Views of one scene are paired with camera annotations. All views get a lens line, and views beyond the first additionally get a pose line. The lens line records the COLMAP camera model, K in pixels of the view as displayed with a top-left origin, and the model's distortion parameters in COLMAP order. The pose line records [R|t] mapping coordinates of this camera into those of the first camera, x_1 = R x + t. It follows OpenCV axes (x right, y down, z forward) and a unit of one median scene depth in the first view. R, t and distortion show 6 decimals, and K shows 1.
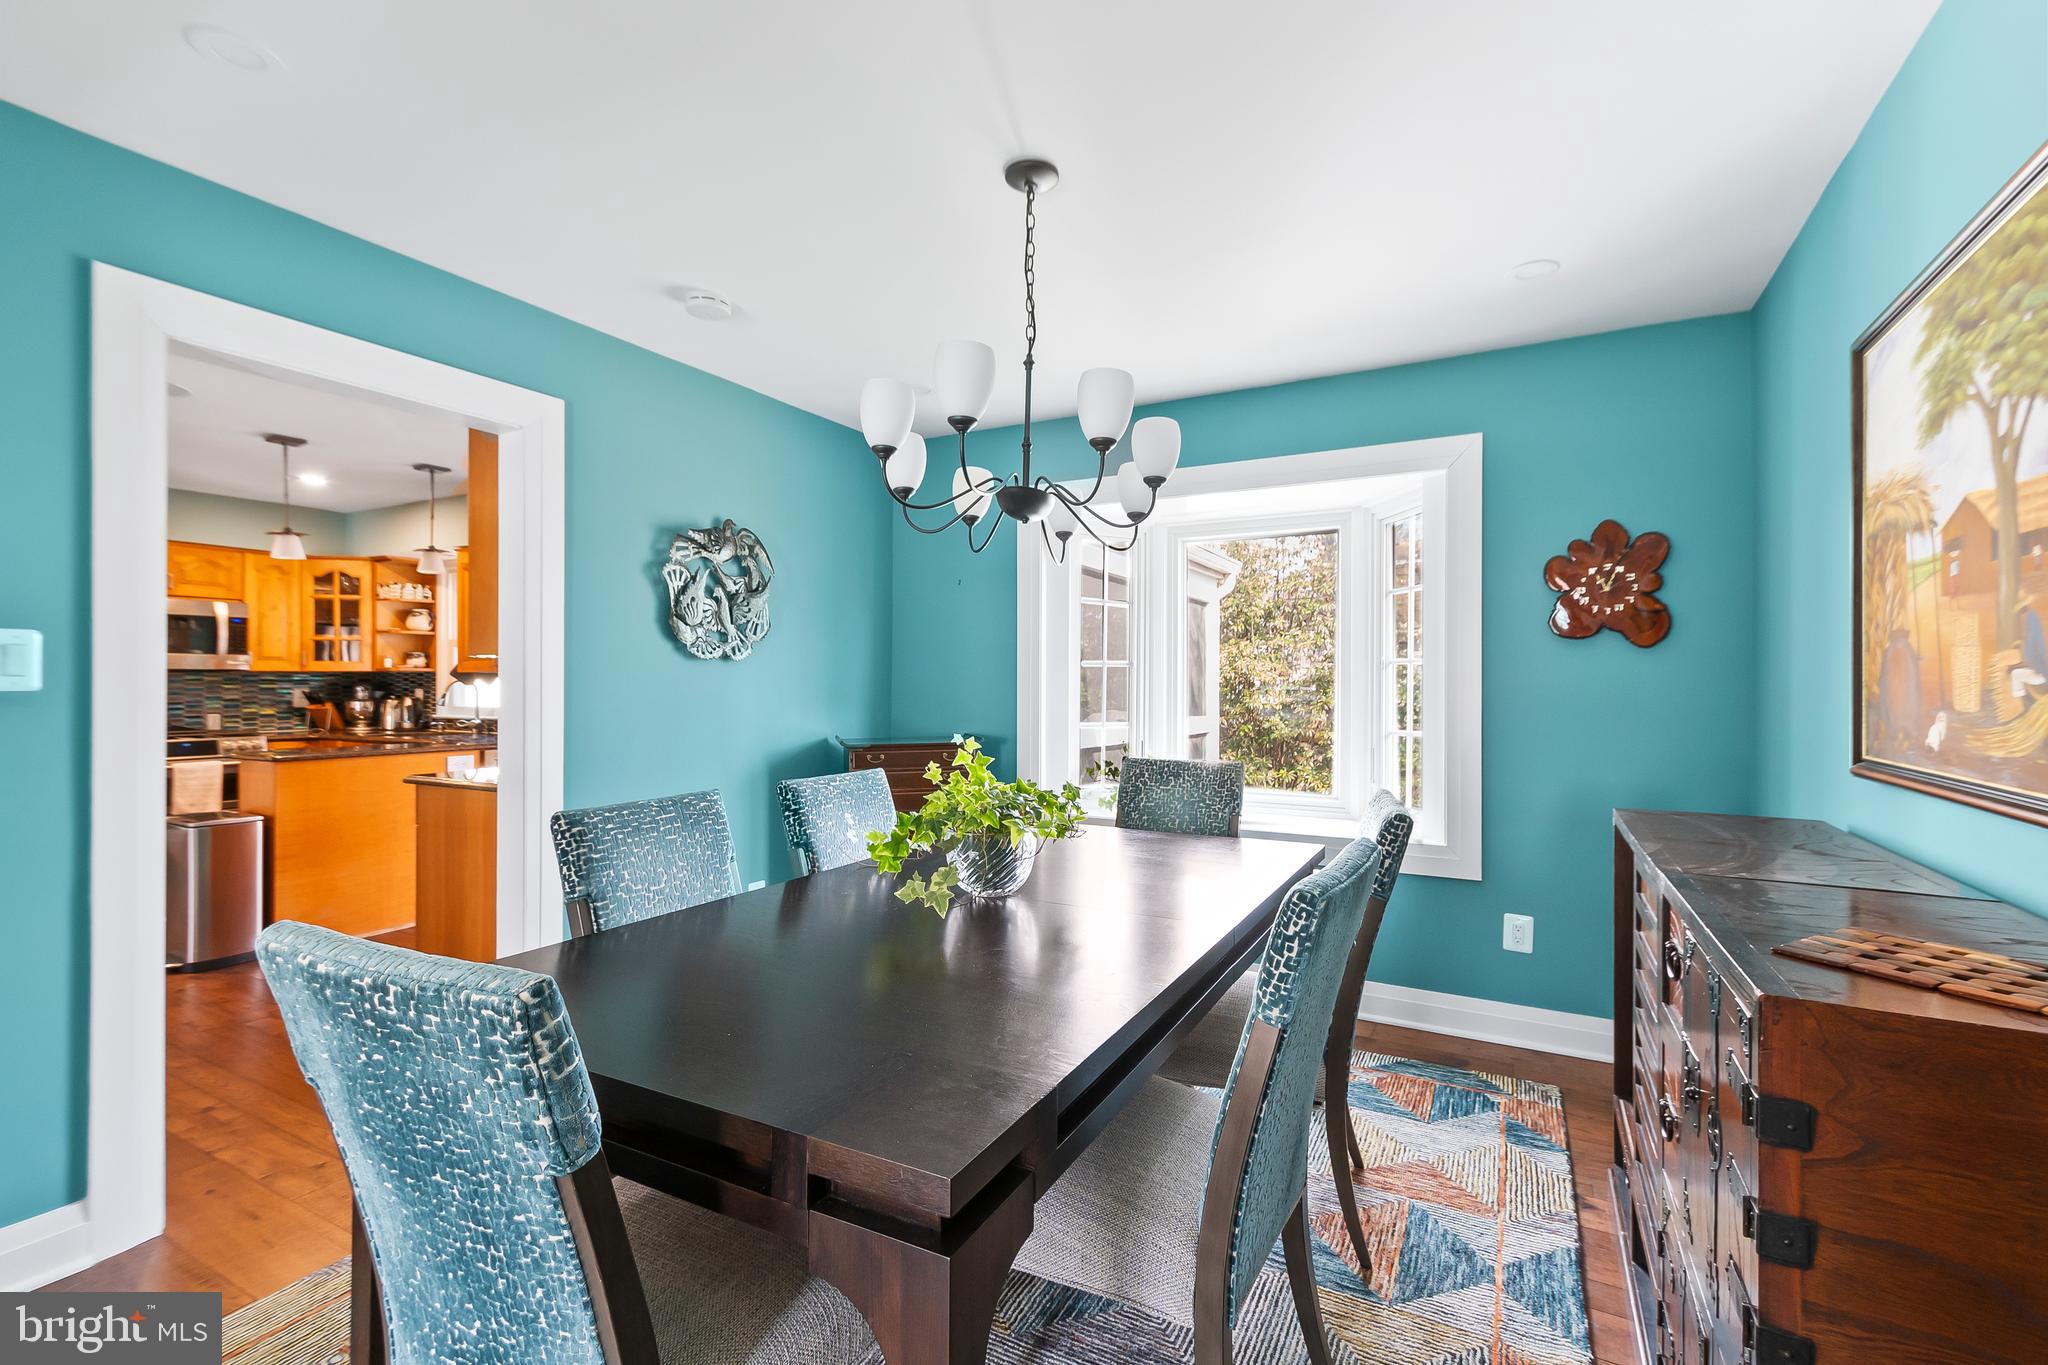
lens RADIAL K [[902.1, 0, 1024.5], [0, 902.1, 692.9], [0, 0, 1]] dist [0.006951, -0.001675]
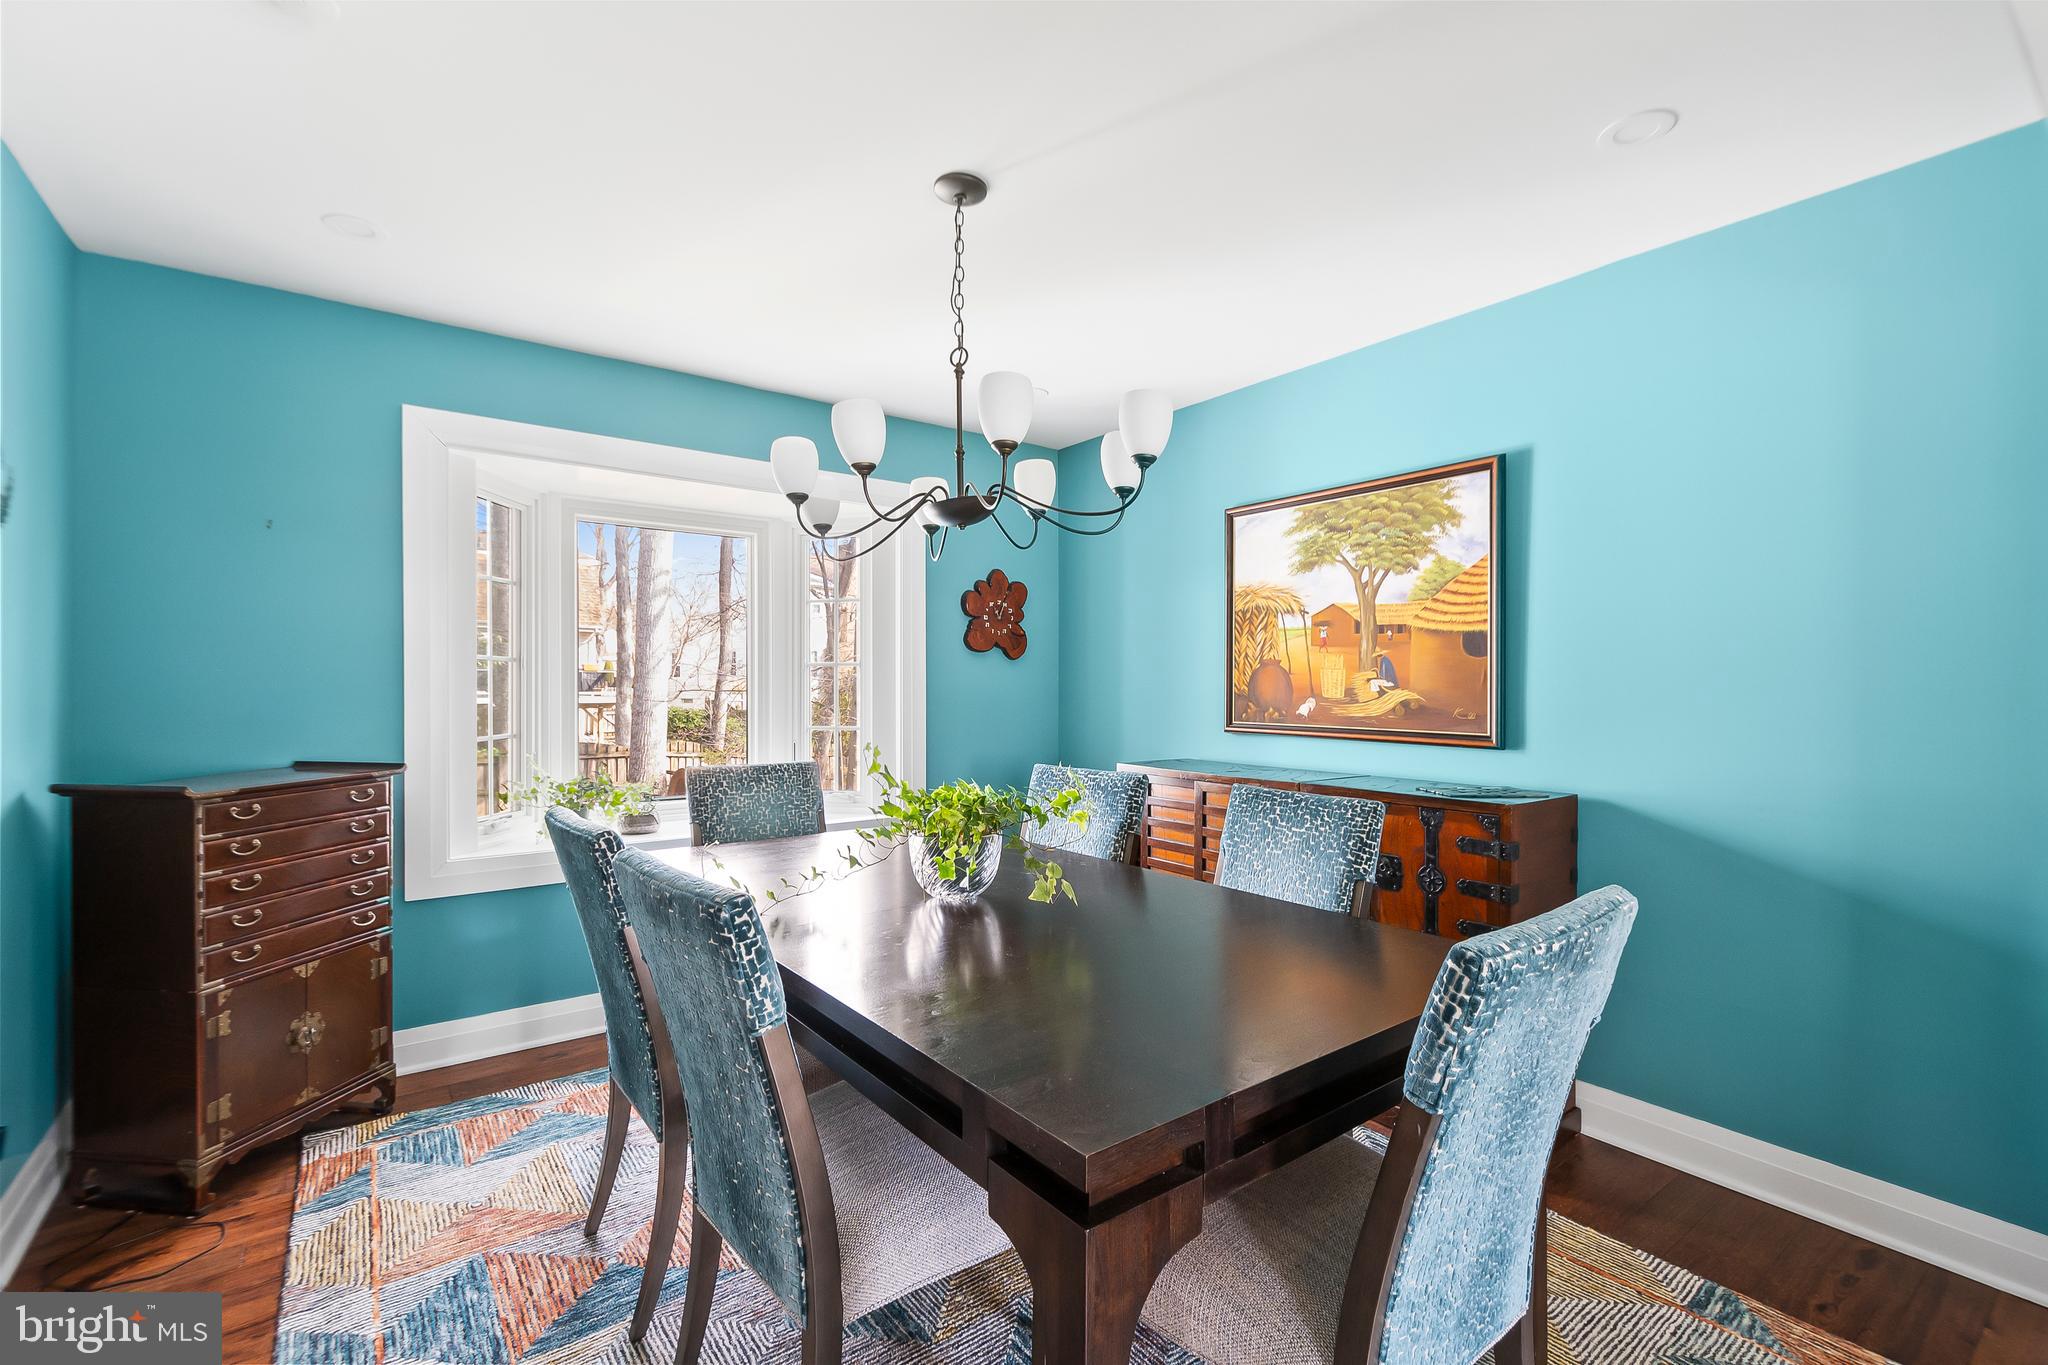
lens RADIAL K [[902.1, 0, 1052.5], [0, 902.1, 700.0], [0, 0, 1]] dist [0.006951, -0.001675]
pose [[0.400524, -0.018255, 0.916104, -0.436417], [0.007347, 0.999833, 0.016712, -0.005655], [-0.916257, 0.000038, 0.400591, 0.241875]]
